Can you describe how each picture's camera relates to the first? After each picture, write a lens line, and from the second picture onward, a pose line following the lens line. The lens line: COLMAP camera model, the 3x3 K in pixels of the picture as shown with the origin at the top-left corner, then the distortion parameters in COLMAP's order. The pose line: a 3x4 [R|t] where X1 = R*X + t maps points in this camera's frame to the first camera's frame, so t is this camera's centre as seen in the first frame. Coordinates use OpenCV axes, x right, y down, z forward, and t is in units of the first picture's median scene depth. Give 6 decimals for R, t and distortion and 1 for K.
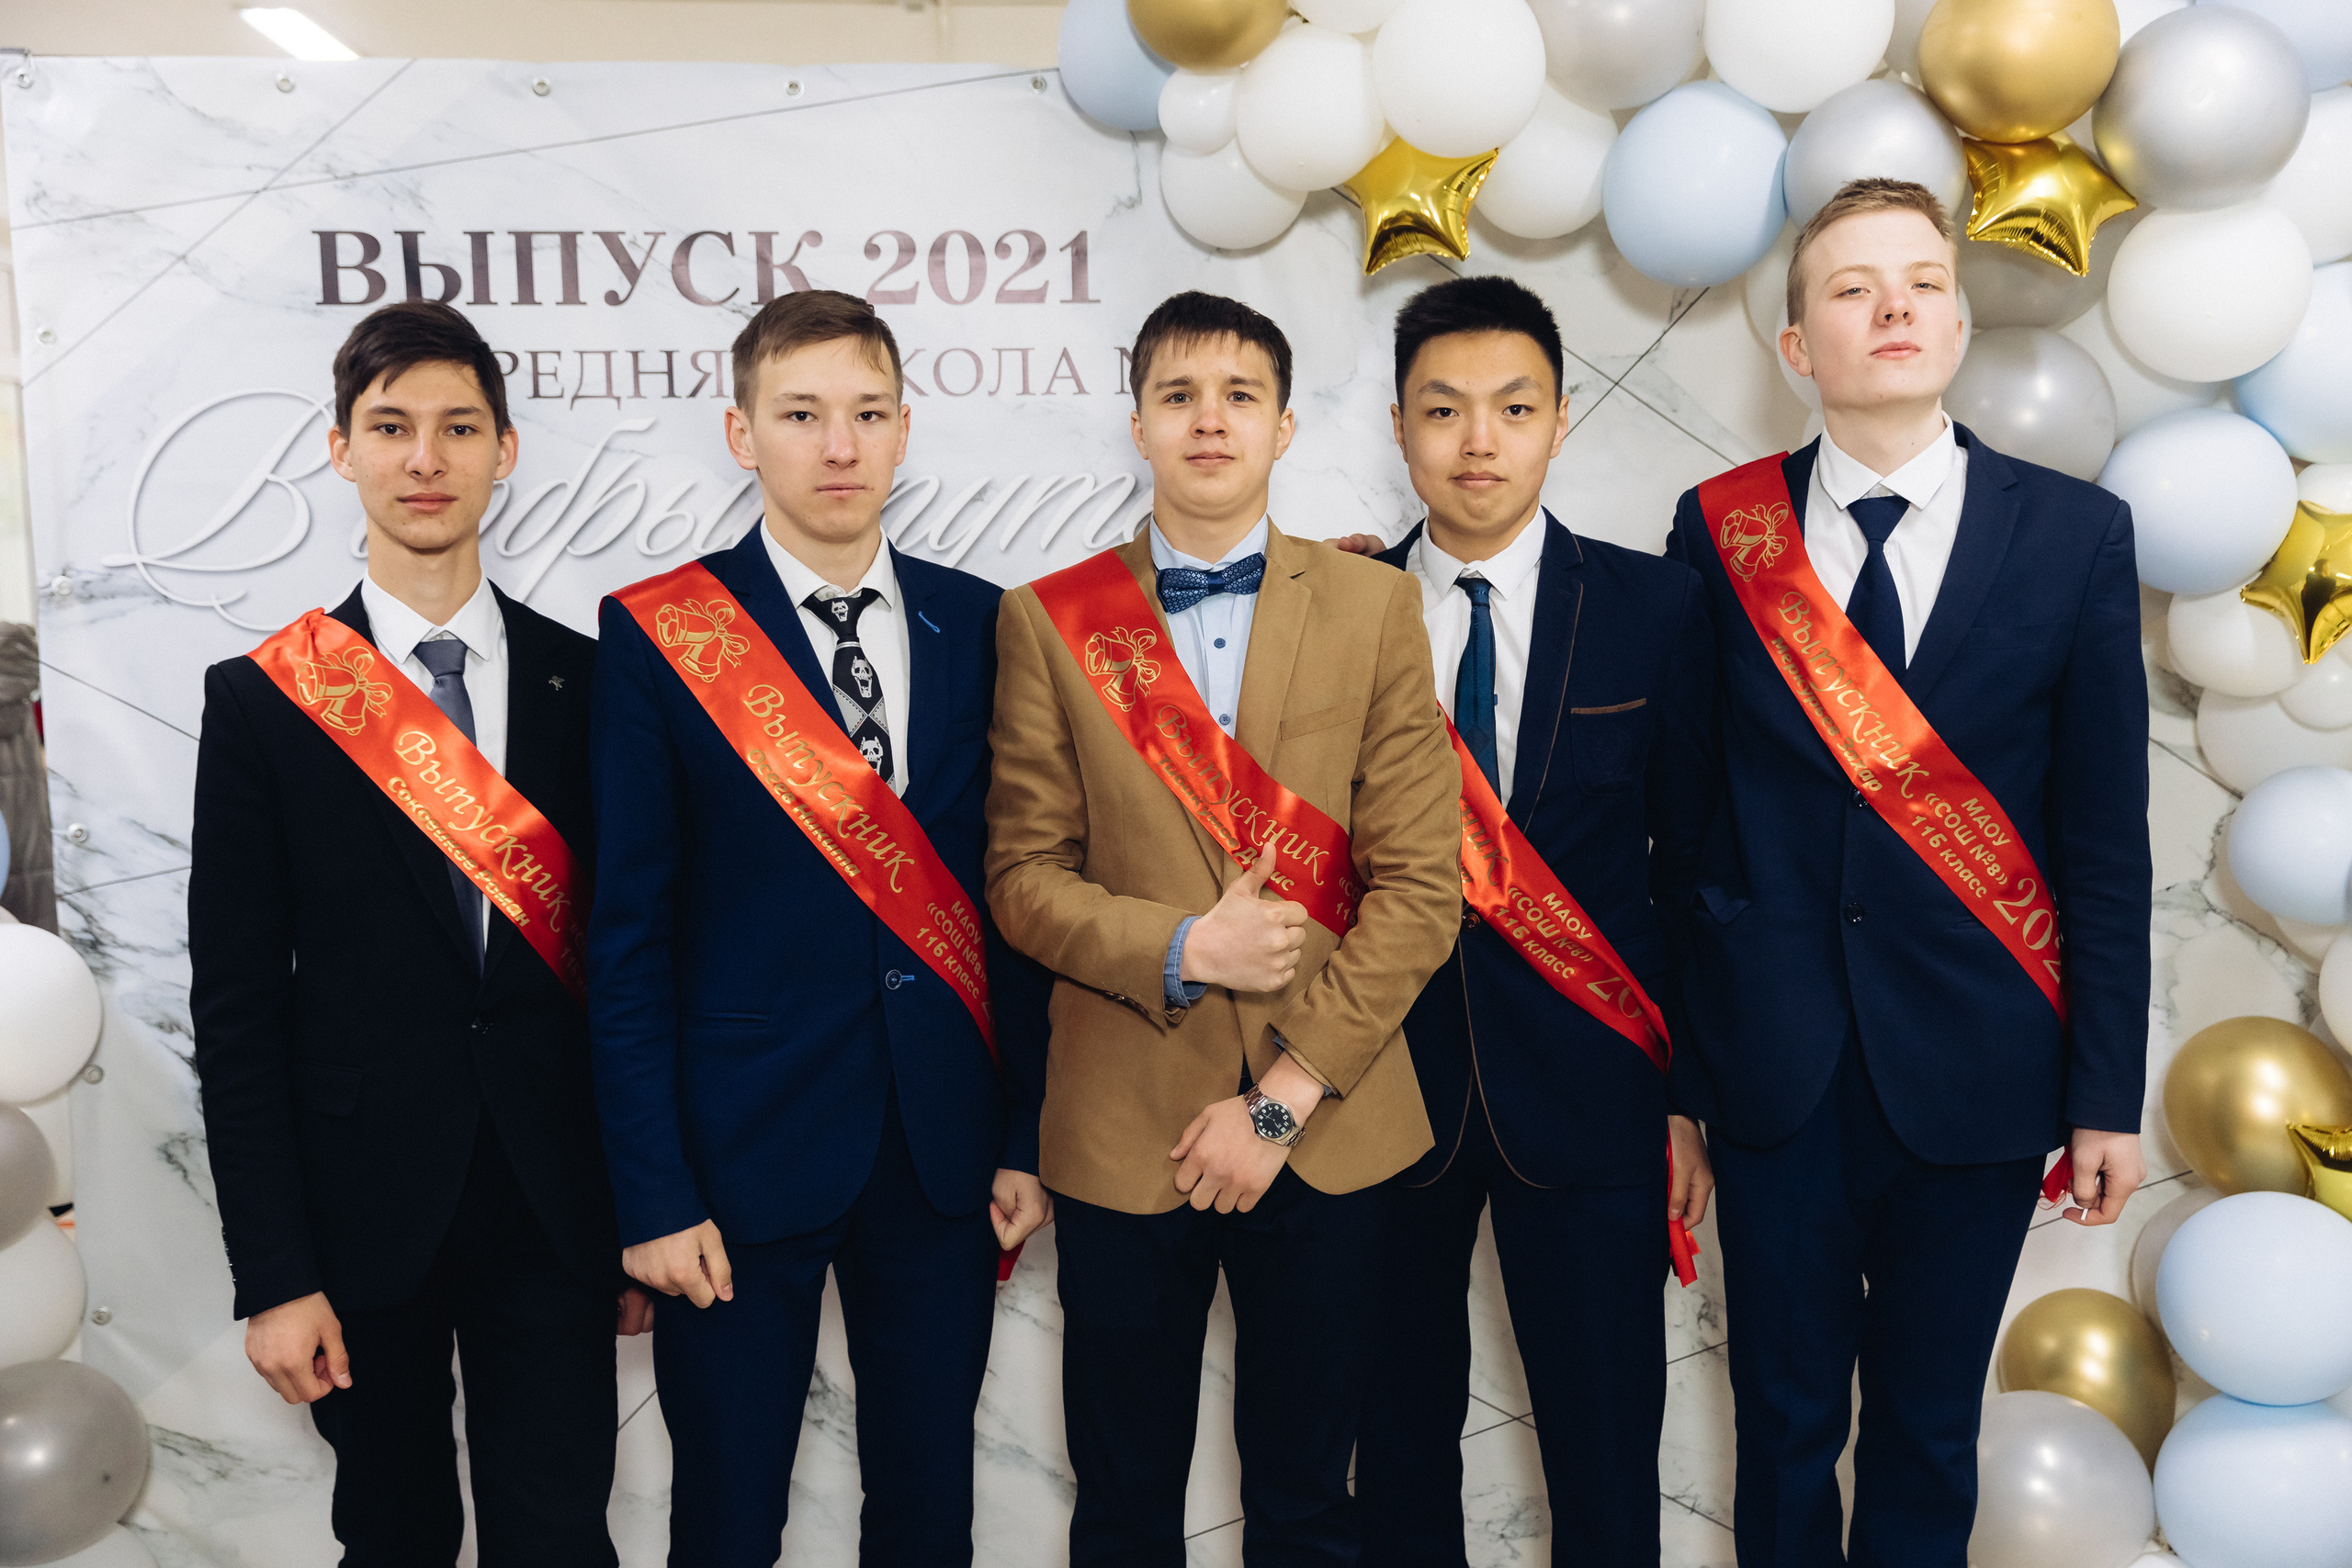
lens RADIAL K [[2485.8, 0, 1160.9], [0, 2485.8, 751.4], [0, 0, 1]] dist [0.033134, 0.000000]
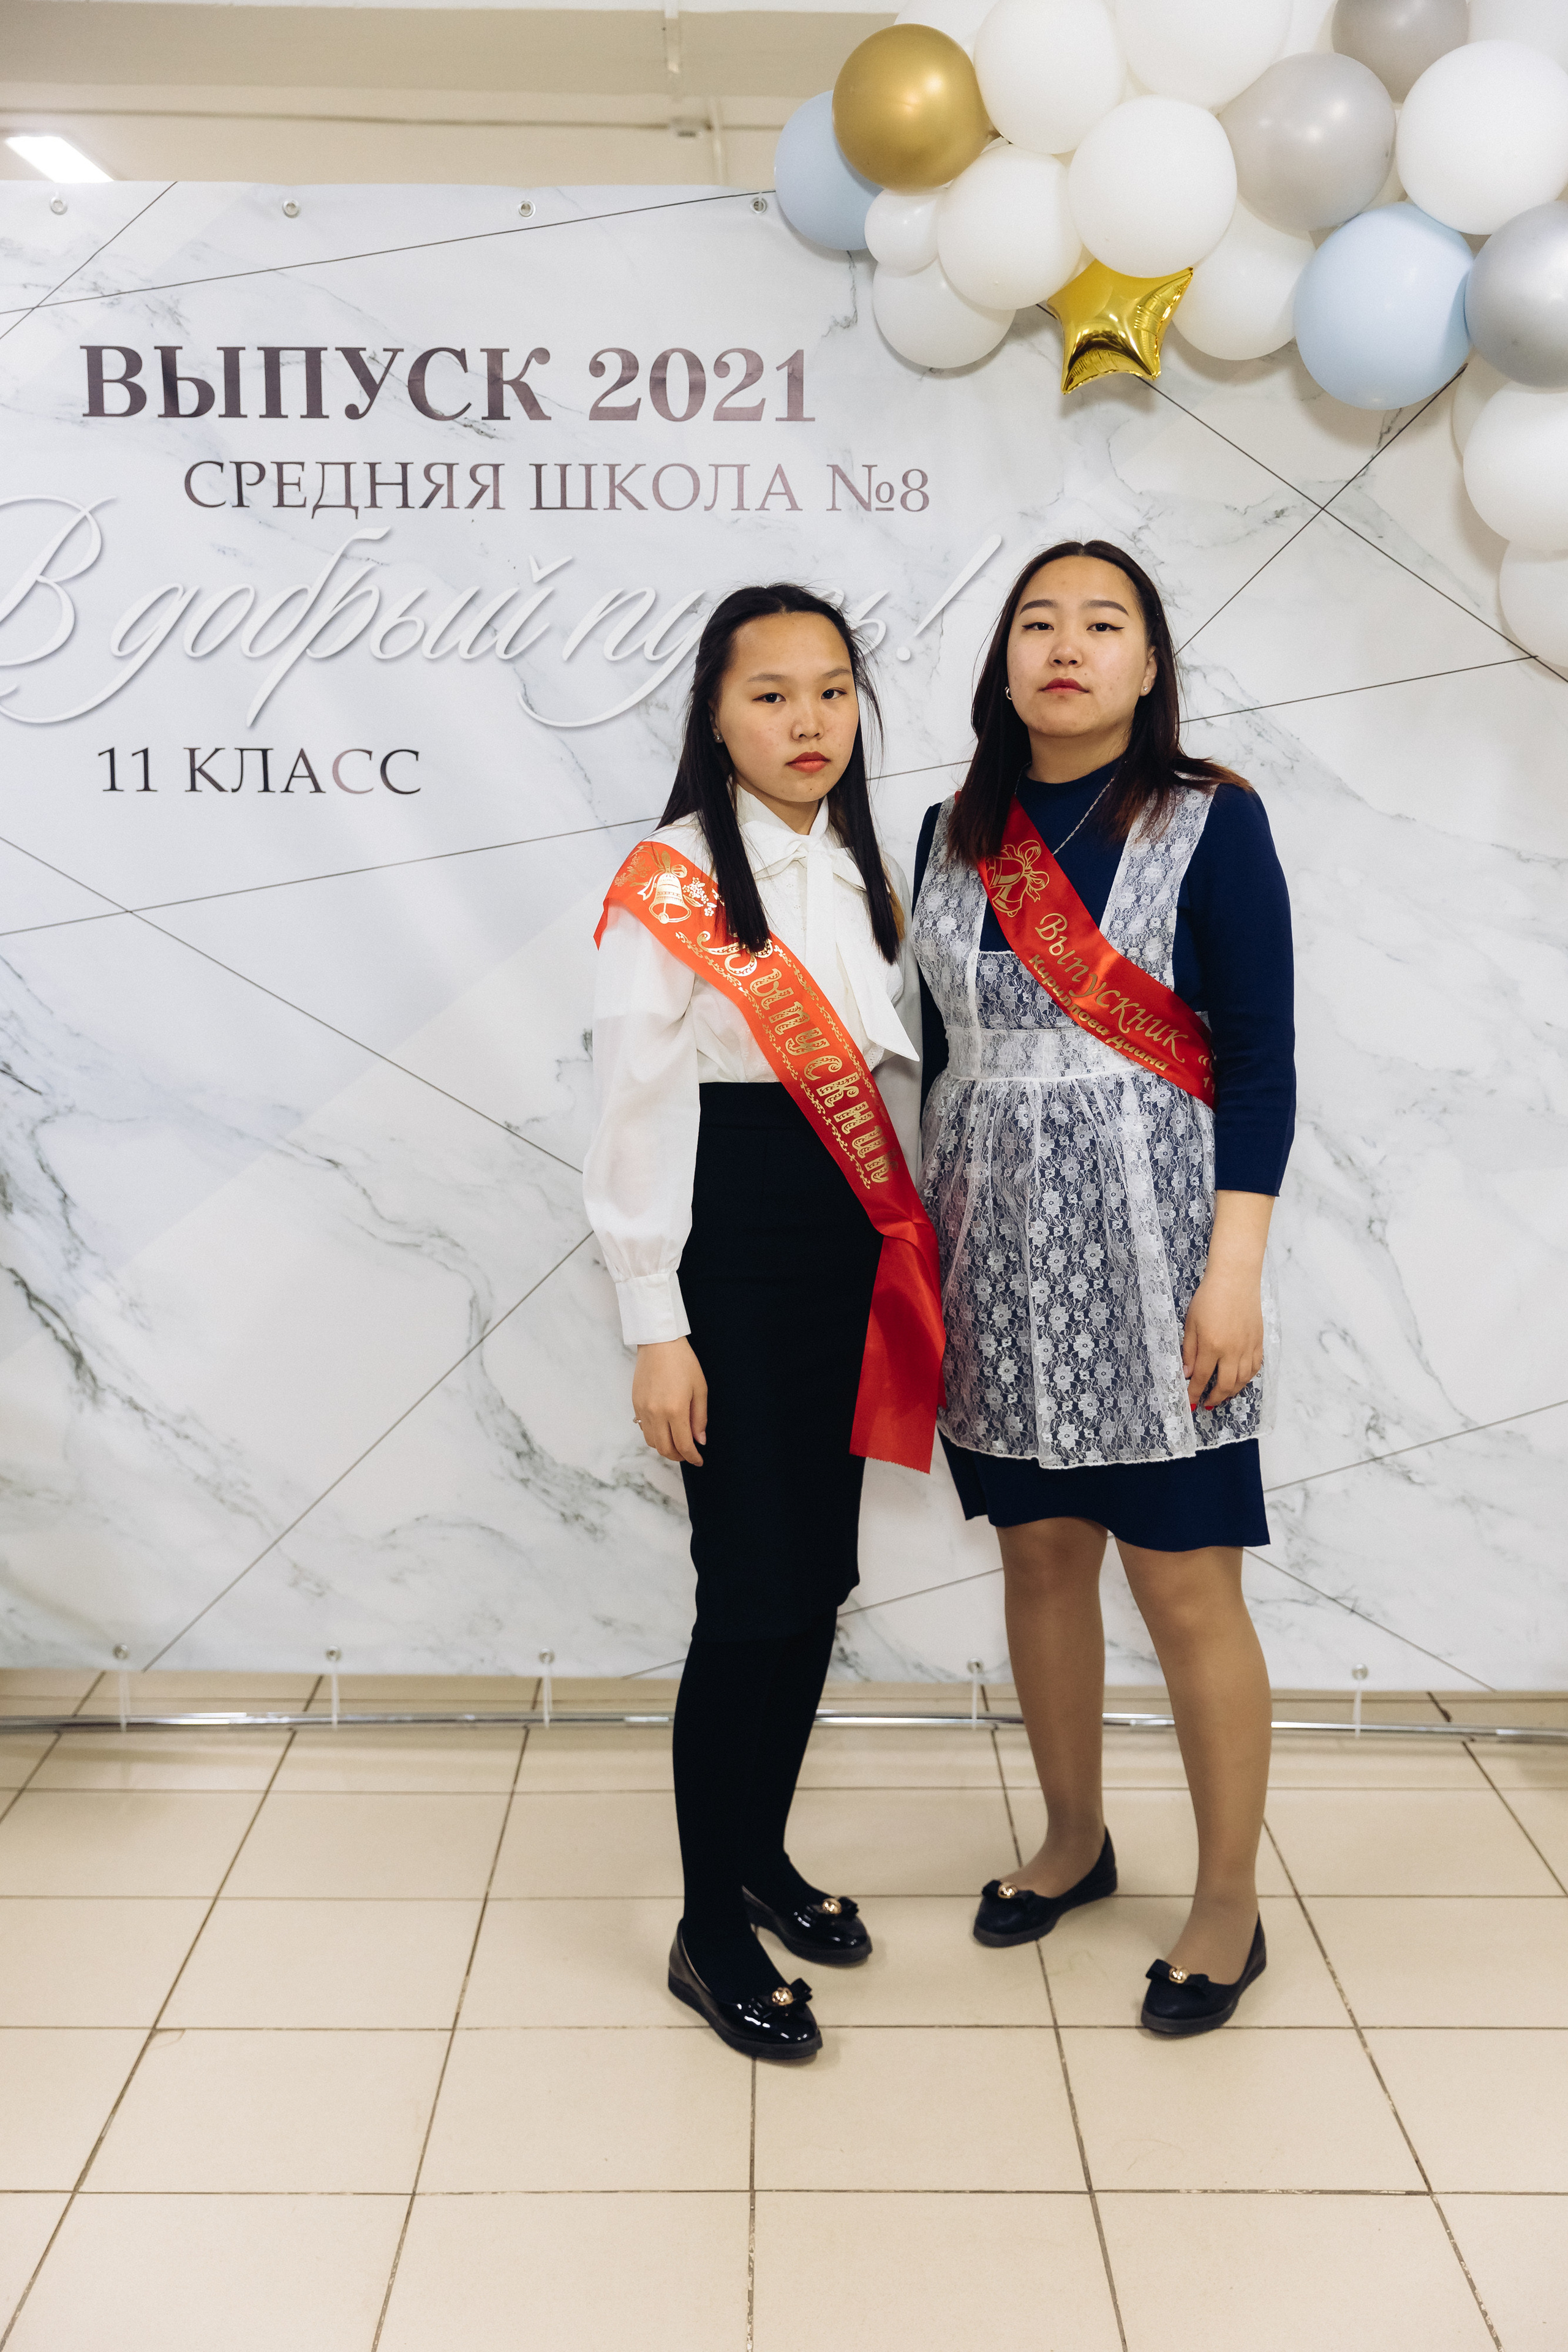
lens RADIAL K [[2752.2, 0, 761.8], [0, 2752.2, 1198.2], [0, 0, 1]] dist [0.000186, 0.000000]
pose [[0.993337, 0.039997, -0.108080, 0.092215], [-0.031447, 0.996324, 0.079681, 0.052122], [0.110869, -0.075751, 0.990944, -0.163915]]
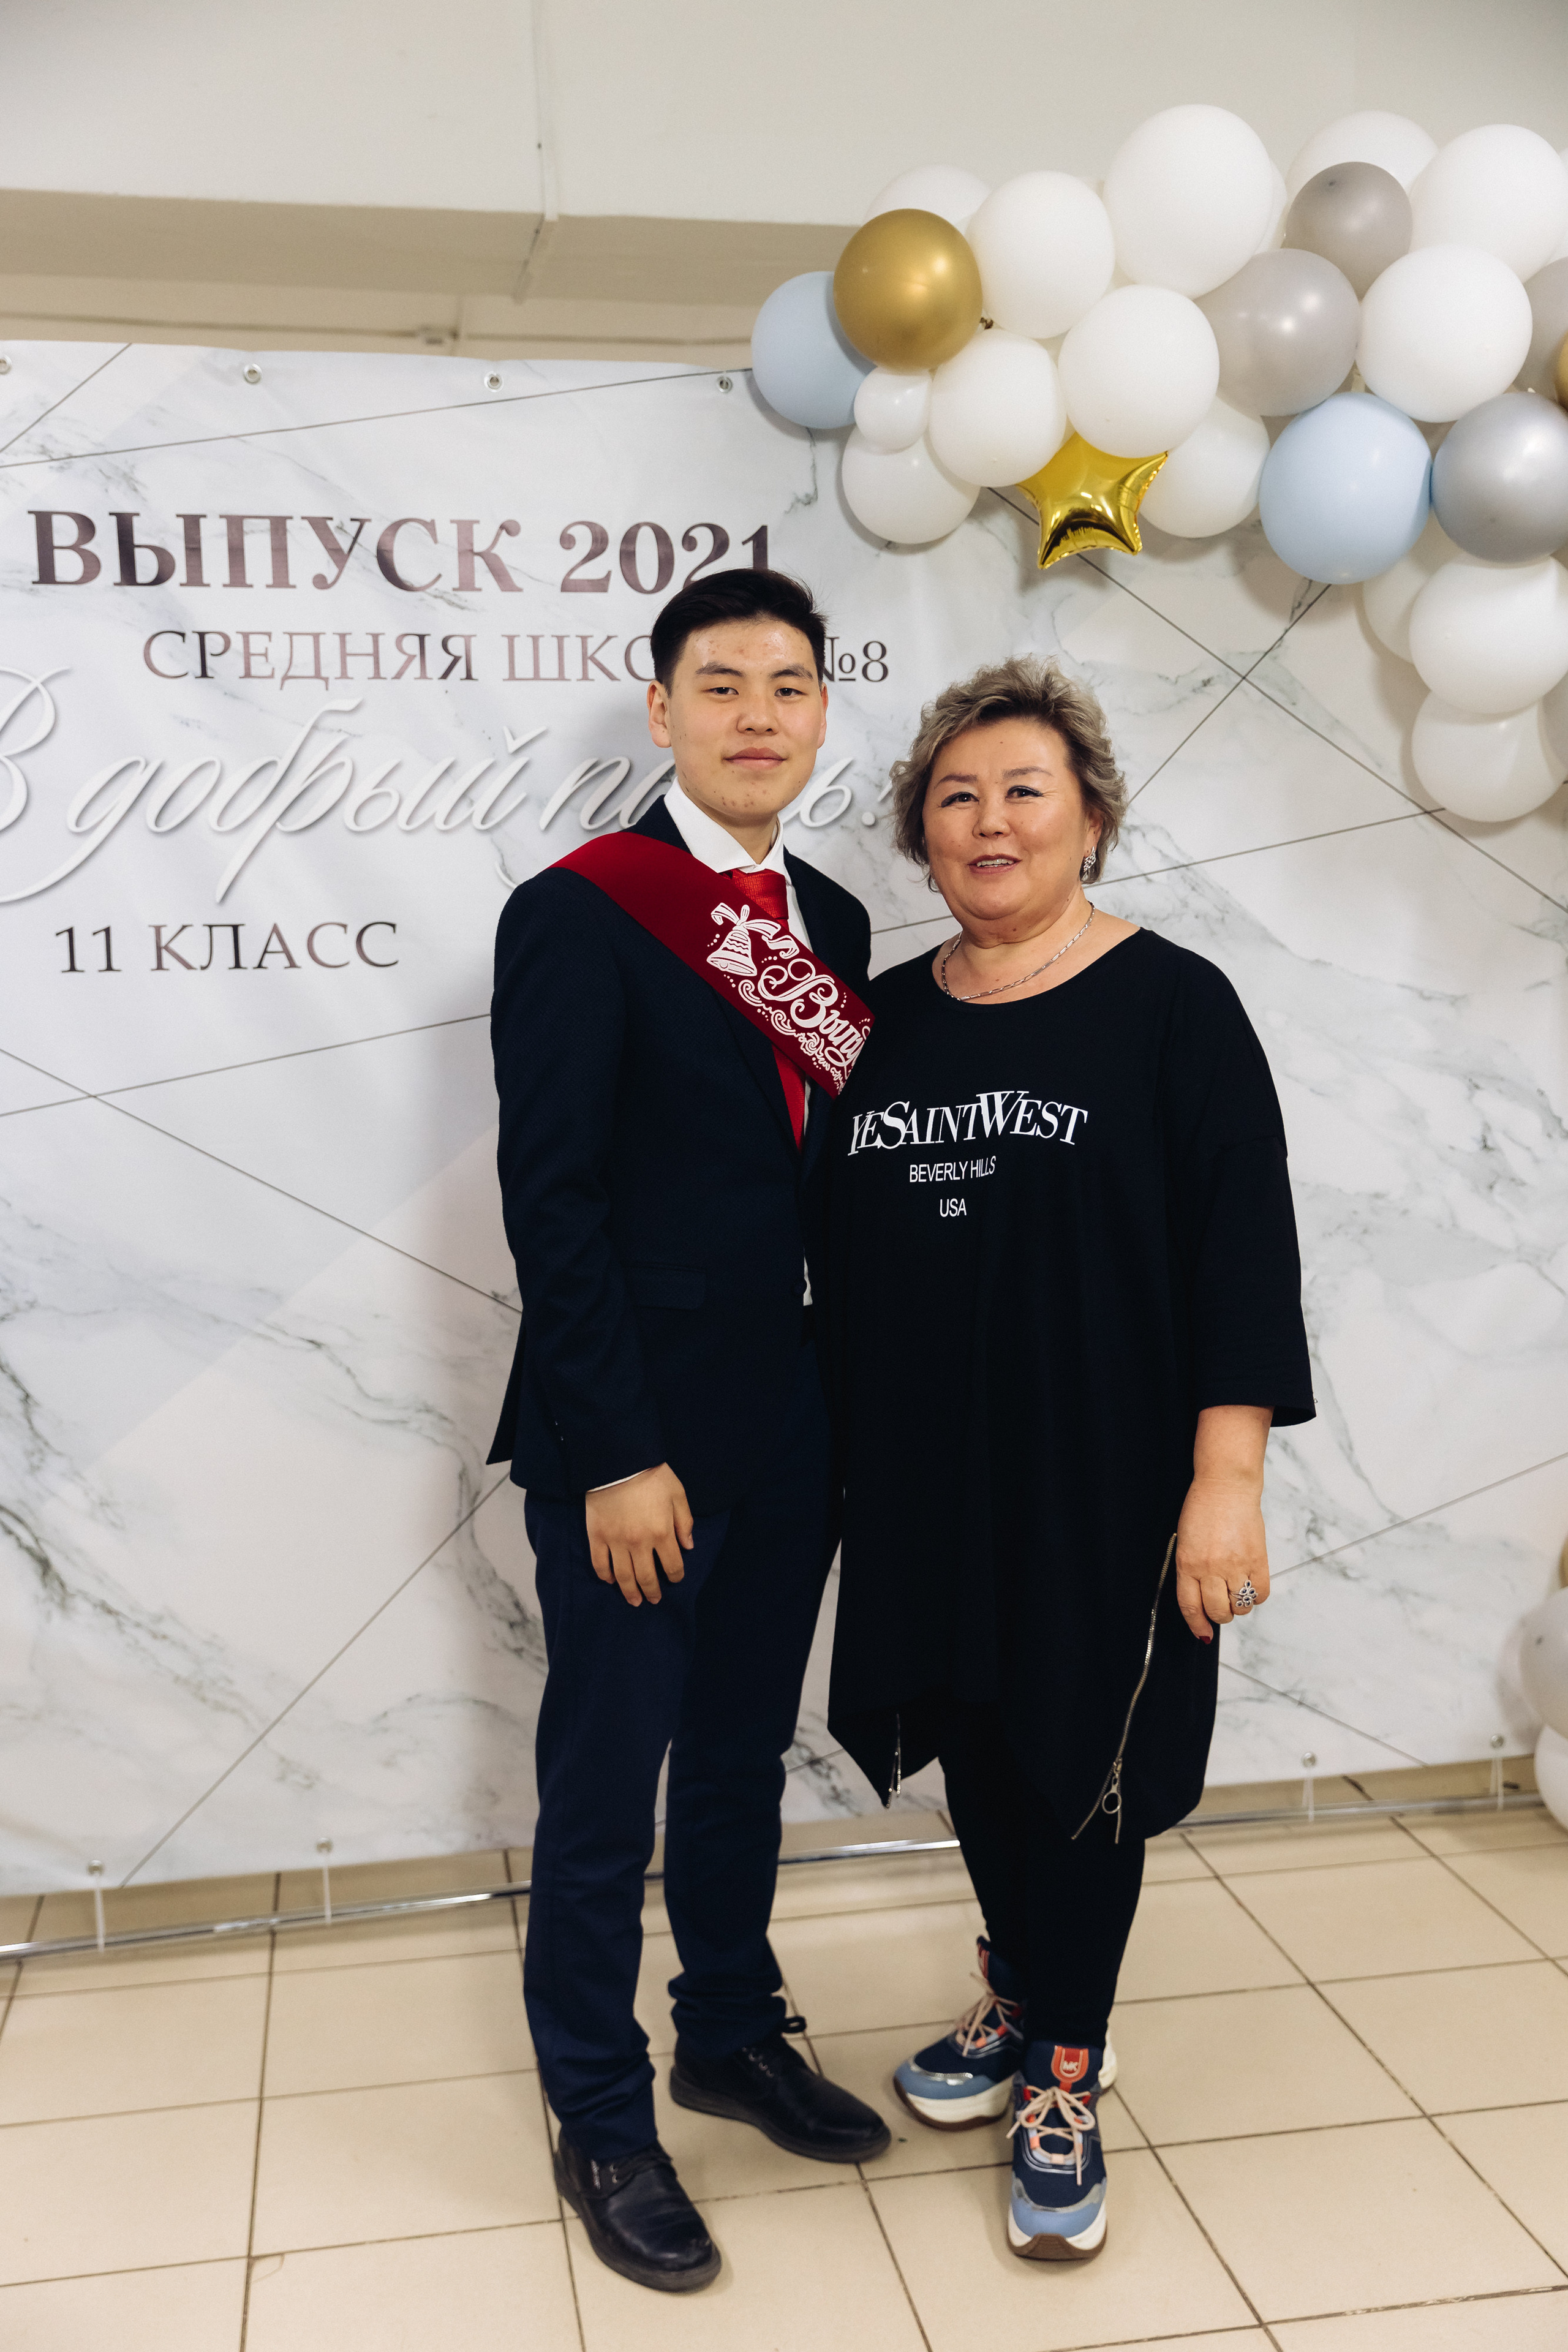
lens RADIAL K [[2384.9, 0, 753.6], [0, 2384.9, 1193.9], [0, 0, 1]] dist [0.019184, 0.000000]
pose [[0.993692, -0.013317, 0.111349, -0.155079], [0.009068, 0.999214, 0.038580, 0.036667], [-0.111775, -0.037327, 0.993032, -0.020968]]
